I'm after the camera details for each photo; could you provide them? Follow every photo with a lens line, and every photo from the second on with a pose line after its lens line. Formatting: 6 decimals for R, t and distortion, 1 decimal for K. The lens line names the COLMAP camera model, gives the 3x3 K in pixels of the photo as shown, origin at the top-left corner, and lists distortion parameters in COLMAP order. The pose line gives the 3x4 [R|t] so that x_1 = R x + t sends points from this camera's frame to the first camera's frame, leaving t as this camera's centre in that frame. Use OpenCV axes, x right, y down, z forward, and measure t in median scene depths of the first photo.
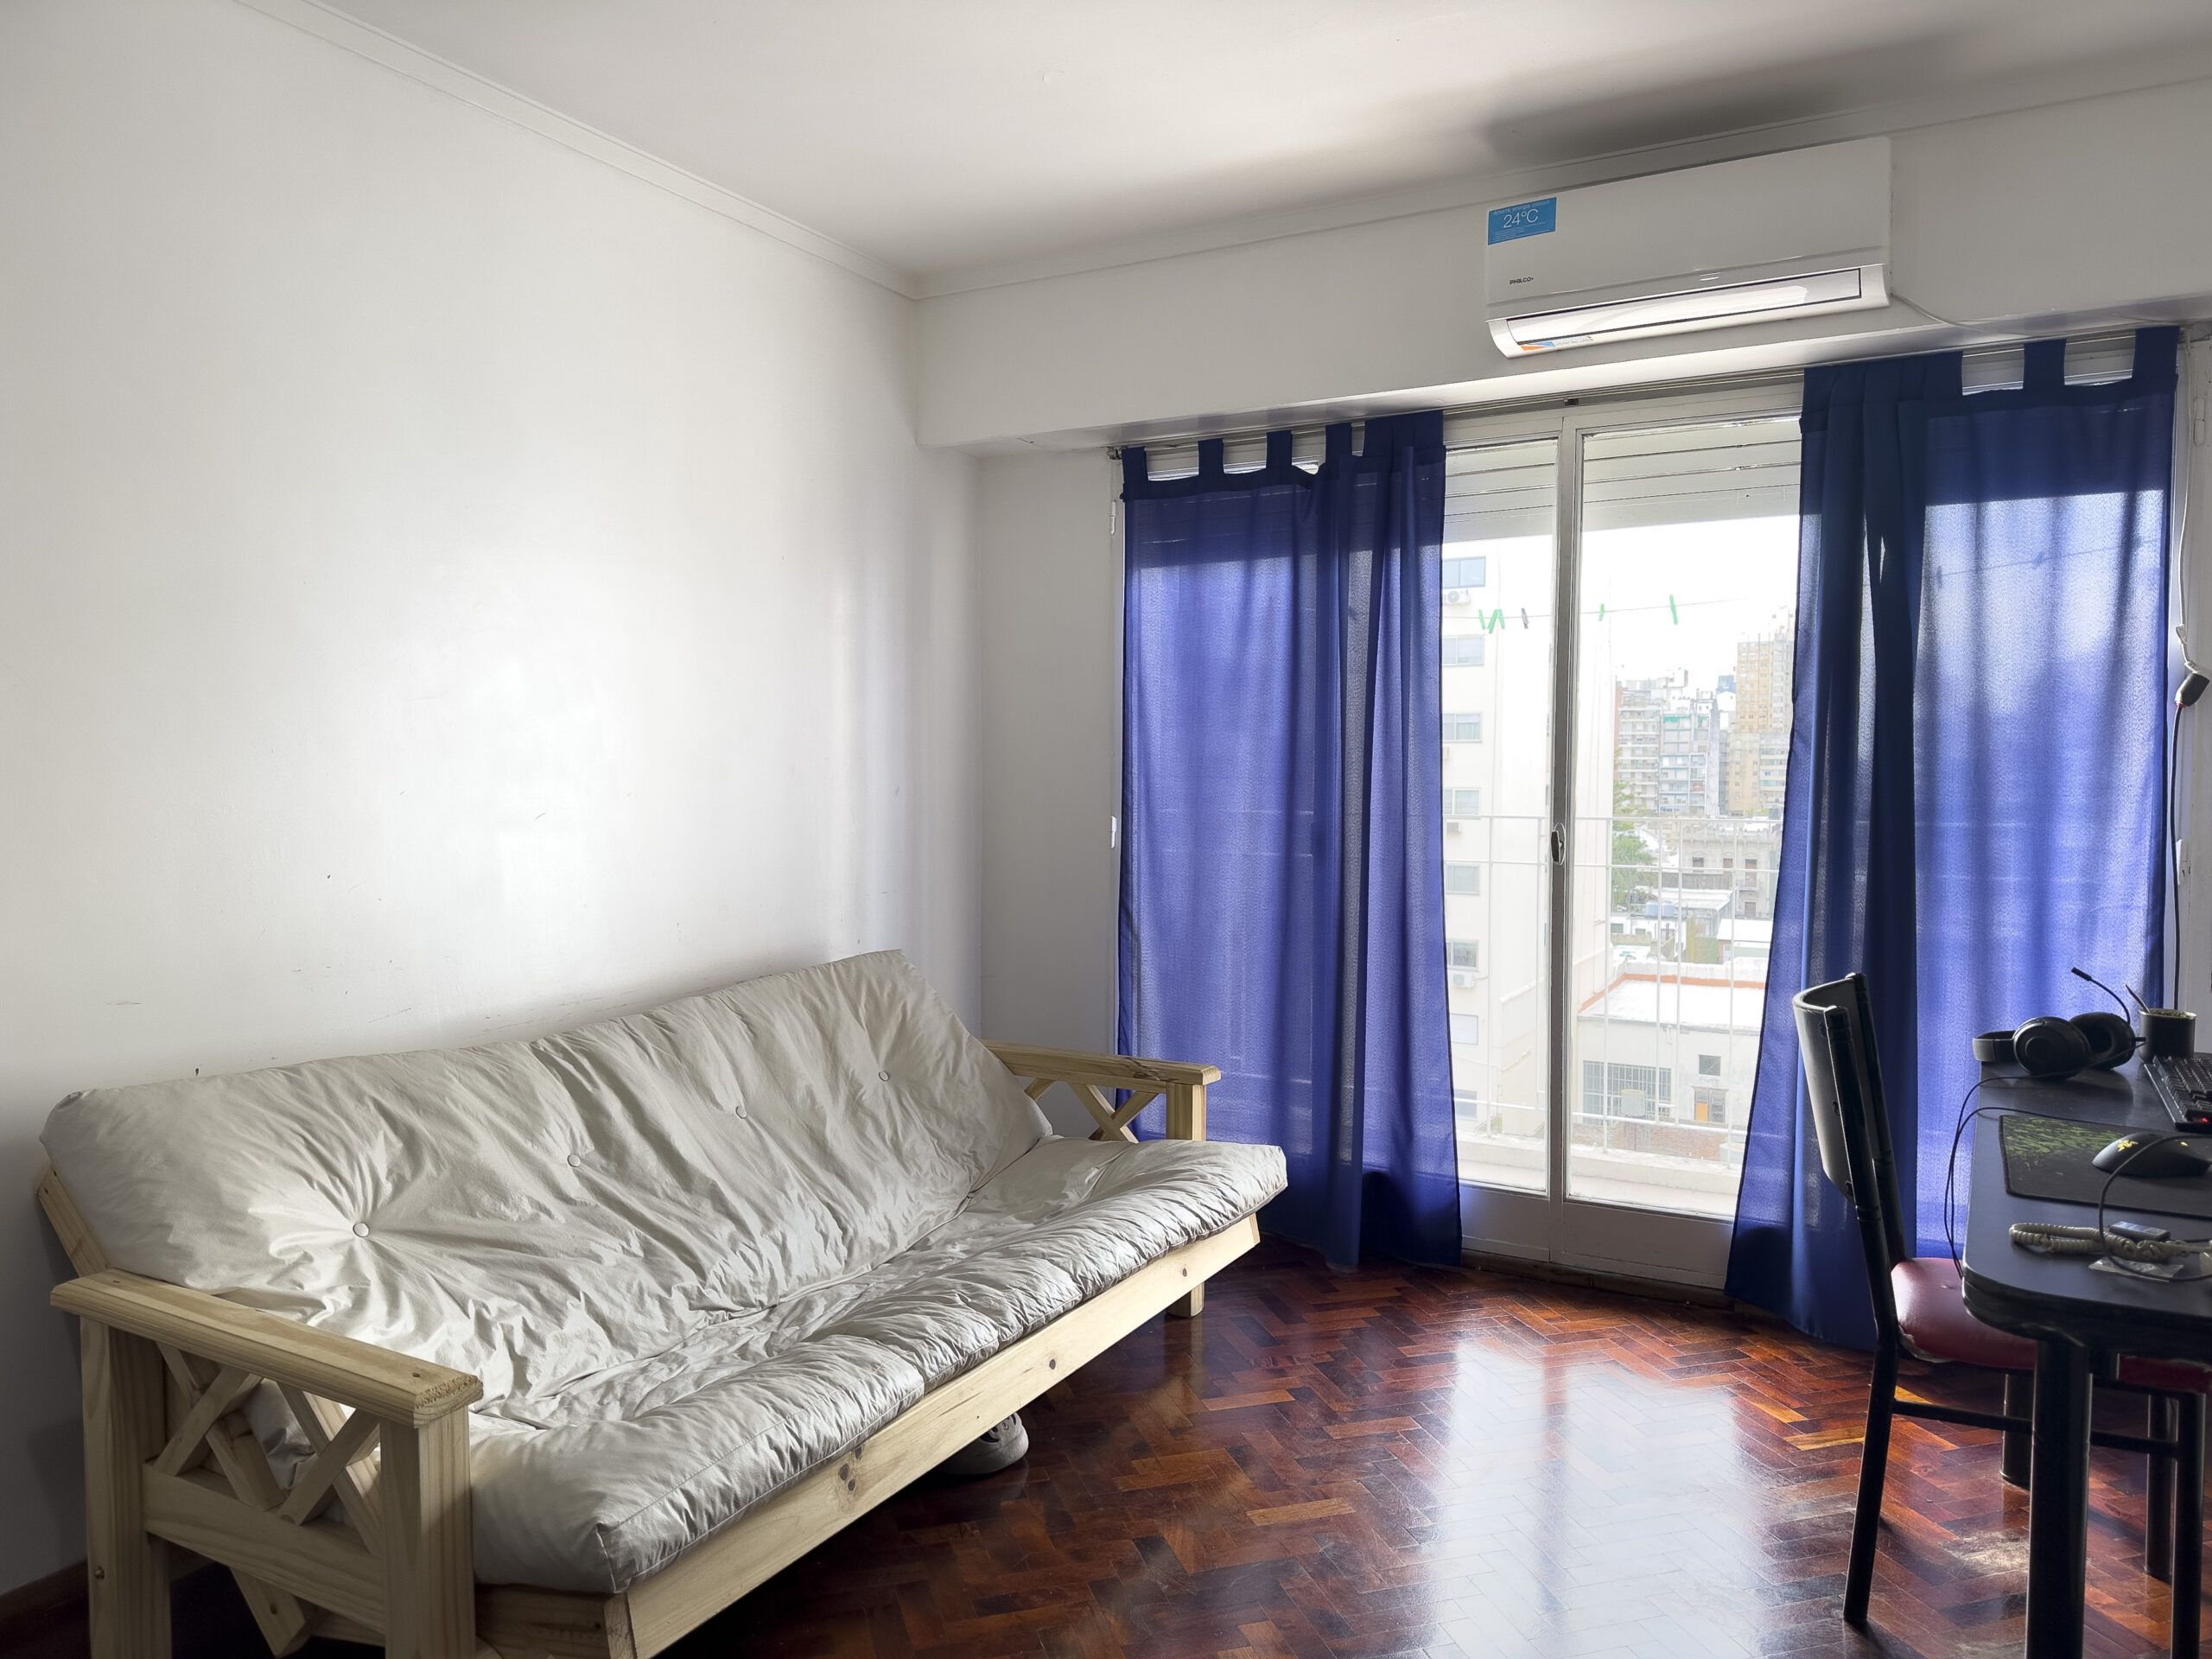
lens RADIAL K [[1518.5, 0, 988.6], [0, 1518.5, 816.3], [0, 0, 1]] dist [0.080628, -0.131466]
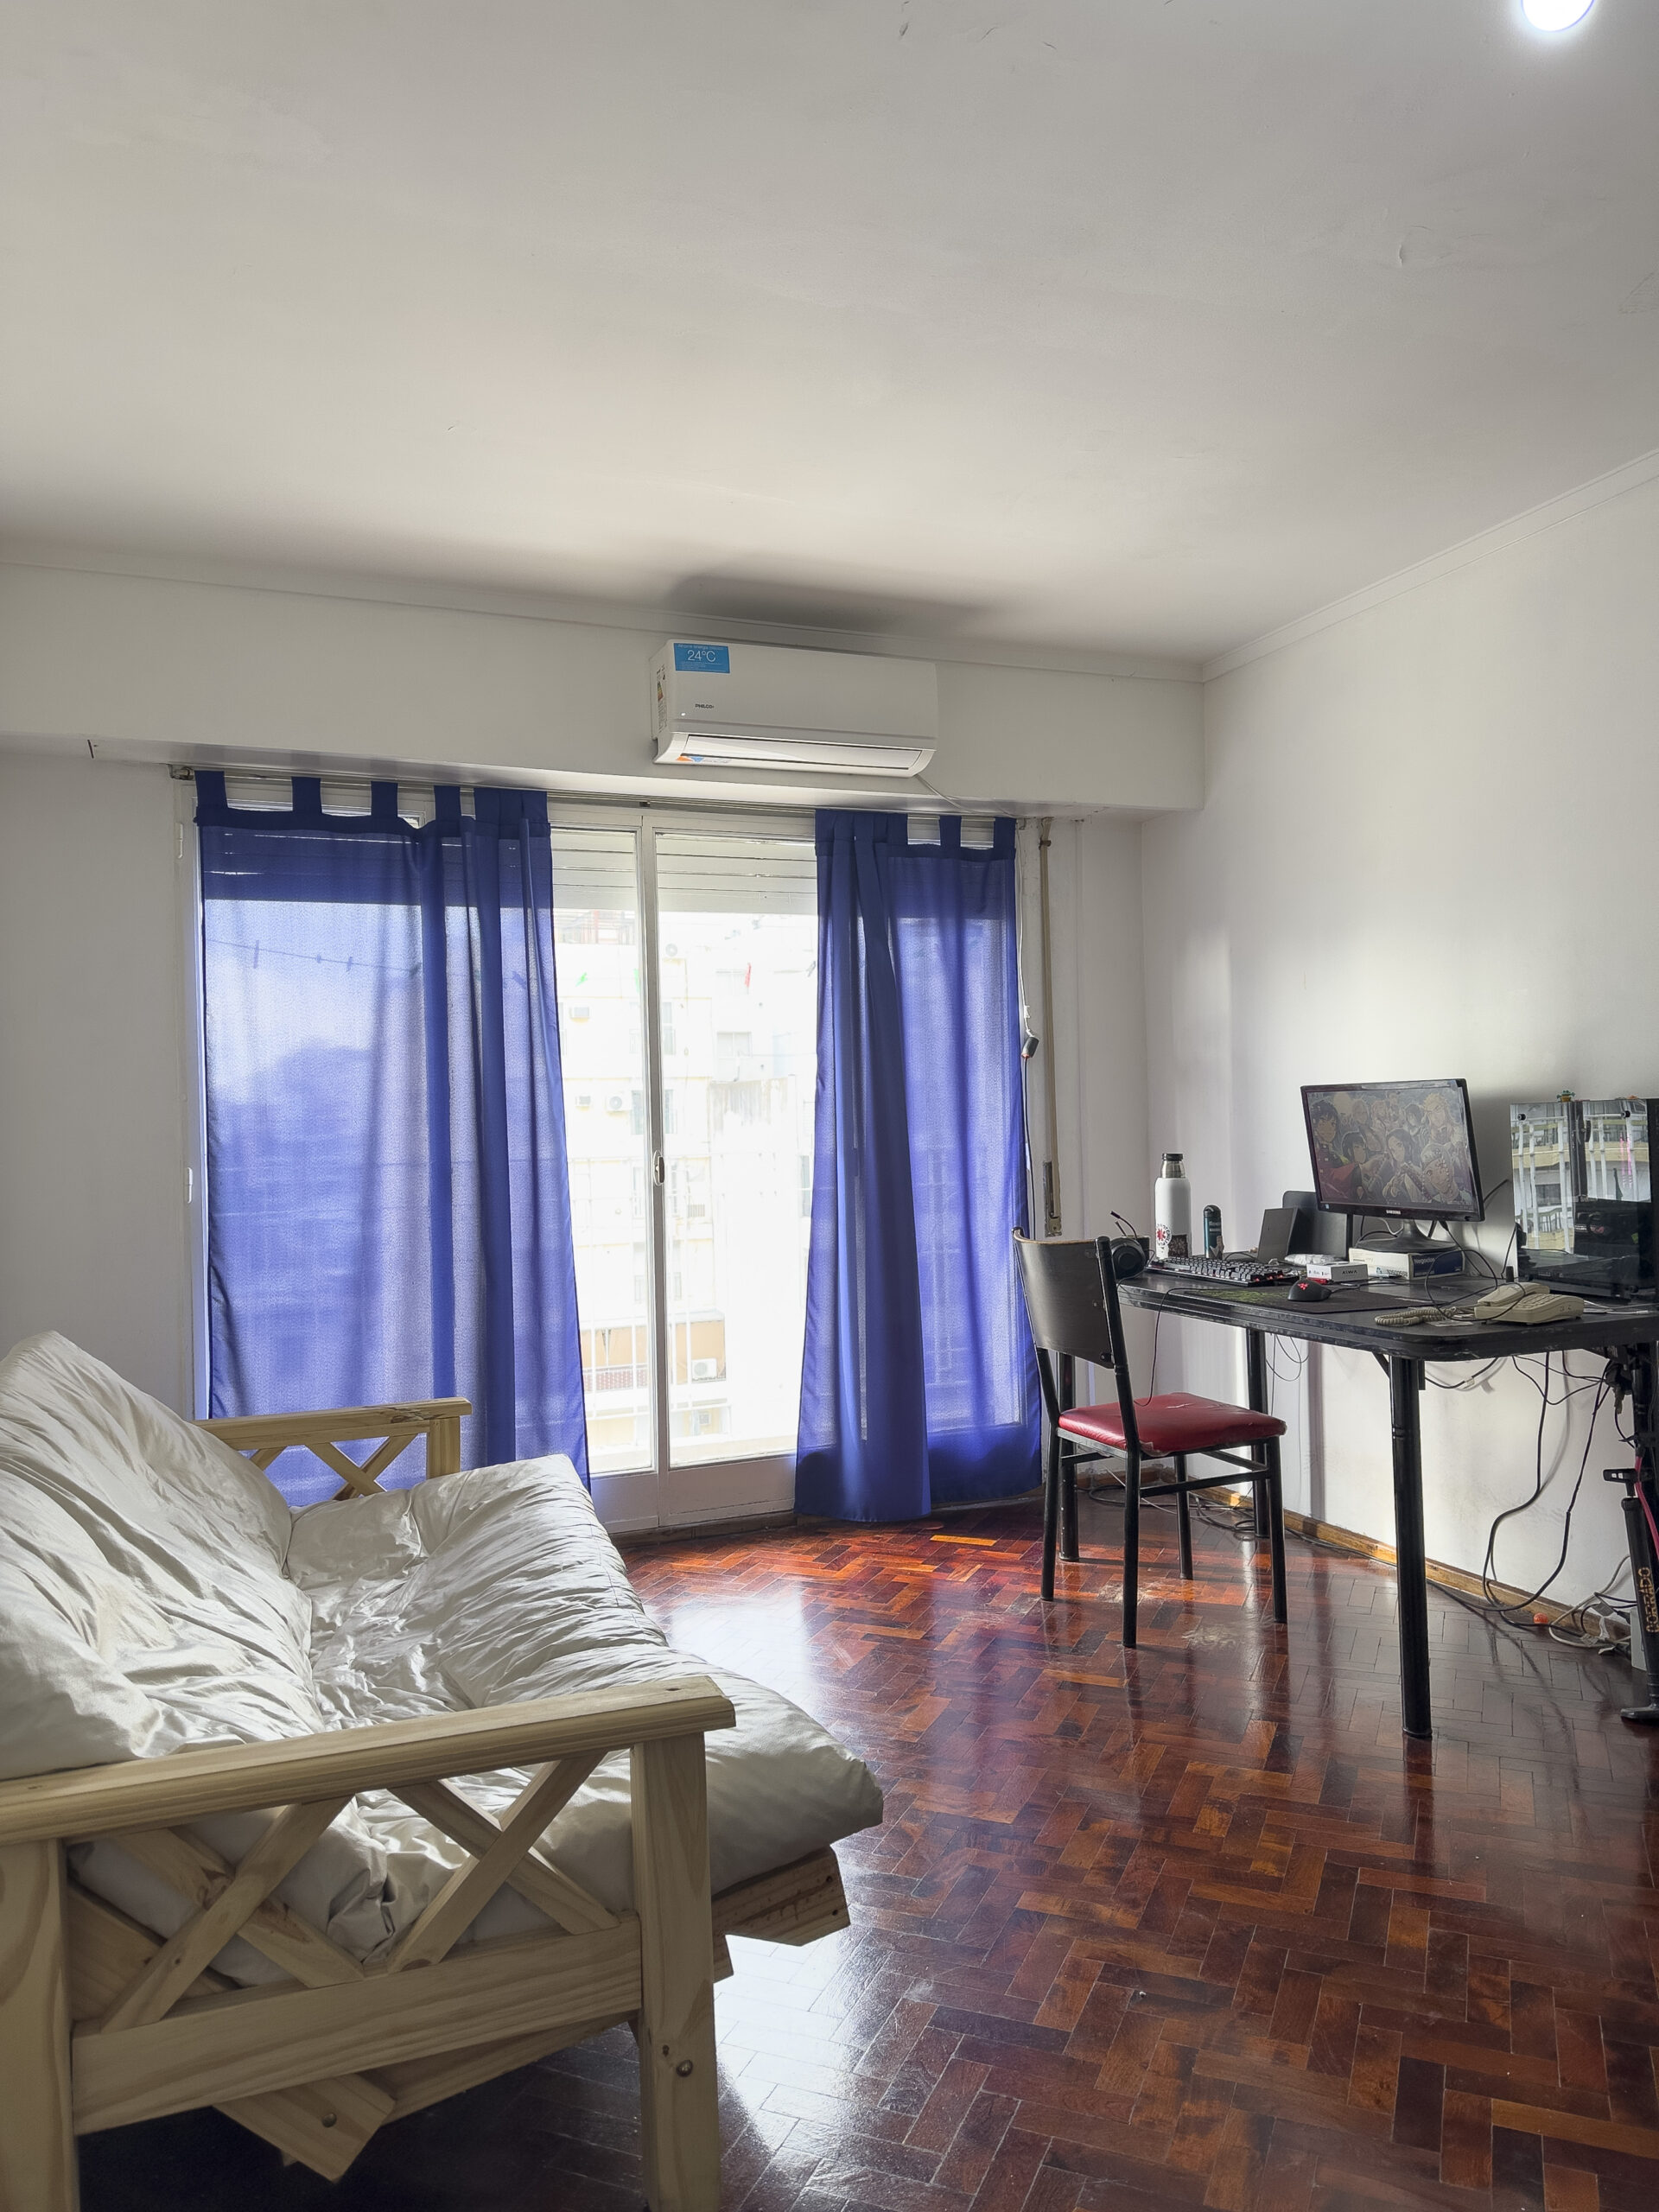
lens RADIAL K [[1558.7, 0, 829.5], [0, 1558.7, 1106.0], [0, 0, 1]] dist [0.092041, -0.145426]
pose [[0.602597, -0.001444, 0.798044, -0.519148], [0.051349, 0.997996, -0.036967, 0.020851], [-0.796392, 0.063255, 0.601464, 0.157909]]
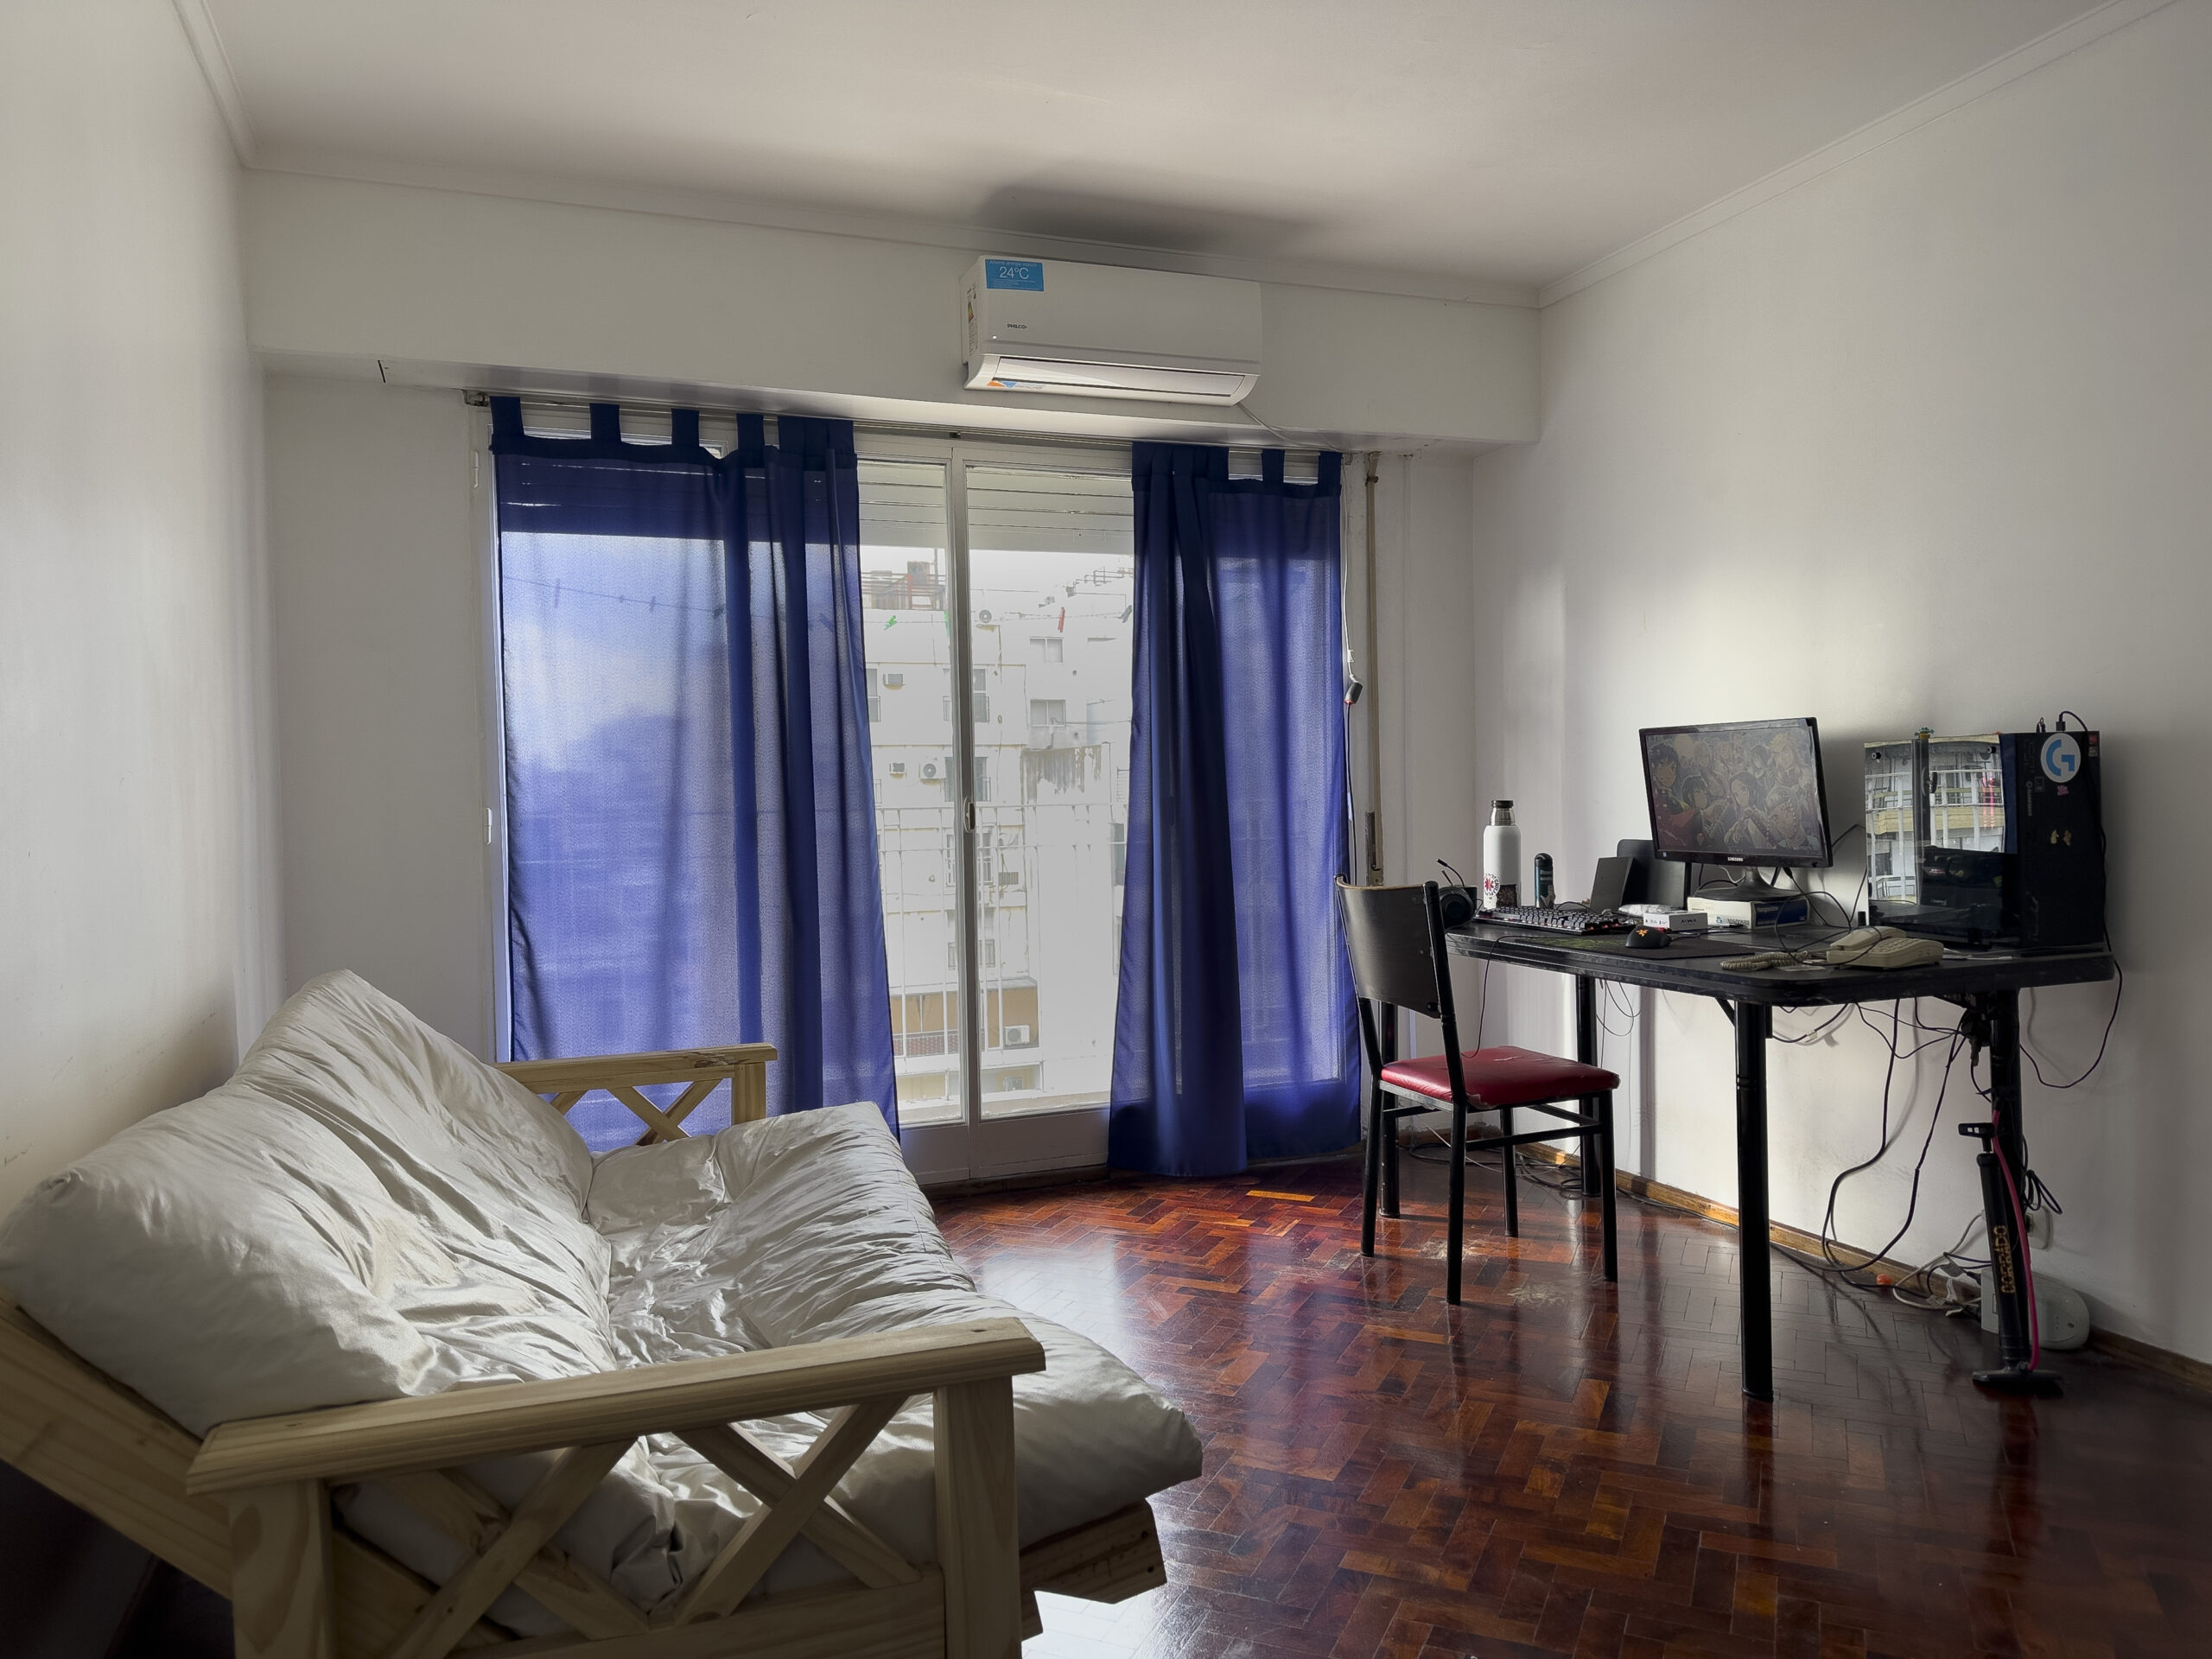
lens RADIAL K [[1558.7, 0, 1110.7], [0, 1558.7, 829.2], [0, 0, 1]] dist [0.092041, -0.145426]
pose [[0.618964, -0.025429, 0.785008, -0.489607], [0.046037, 0.998932, -0.003941, 0.038765], [-0.784069, 0.038578, 0.619473, 0.183528]]
